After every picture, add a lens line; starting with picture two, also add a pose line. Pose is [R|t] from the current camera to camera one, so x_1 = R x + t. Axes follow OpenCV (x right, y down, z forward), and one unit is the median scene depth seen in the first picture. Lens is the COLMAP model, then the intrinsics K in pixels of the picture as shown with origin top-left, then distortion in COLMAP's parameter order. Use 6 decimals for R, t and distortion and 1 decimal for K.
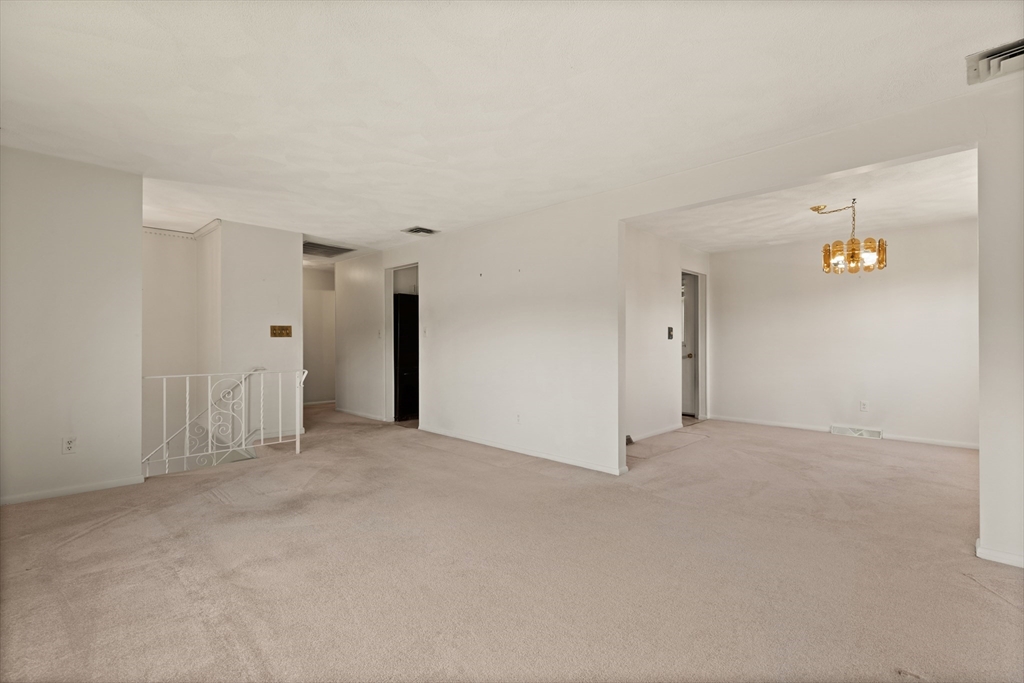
lens RADIAL K [[466.4, 0, 513.1], [0, 466.4, 339.9], [0, 0, 1]] dist [0.008191, -0.000352]
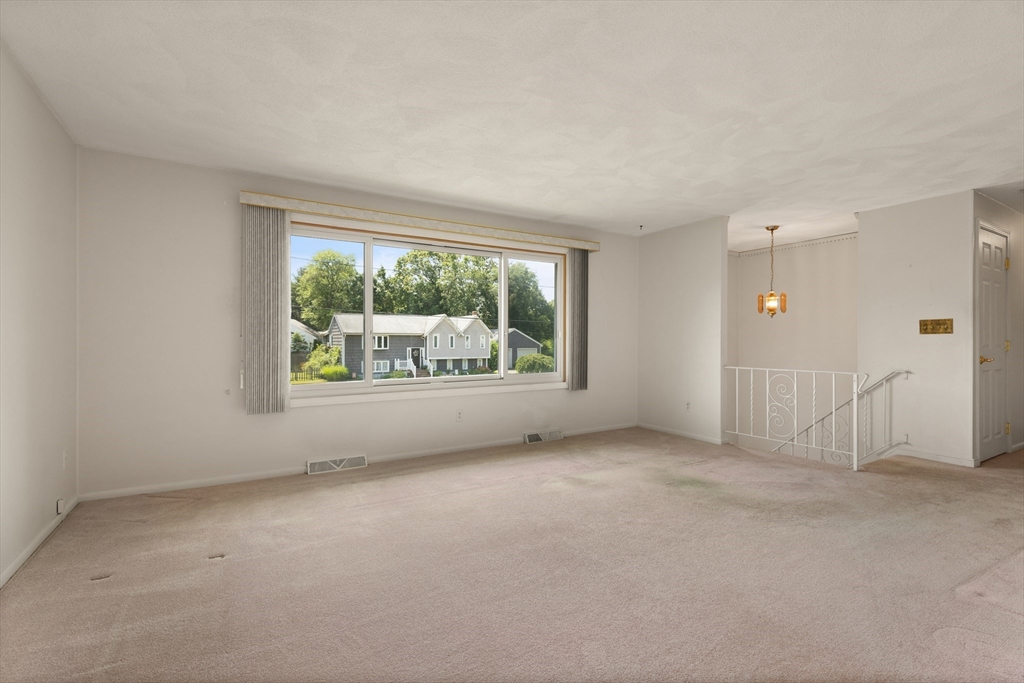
lens RADIAL K [[471.4, 0, 510.3], [0, 471.4, 338.7], [0, 0, 1]] dist [0.007349, -0.000458]
pose [[-0.253088, -0.004925, -0.967431, 0.508819], [0.003307, 0.999977, -0.005955, 0.004808], [0.967438, -0.004706, -0.253066, 0.582398]]
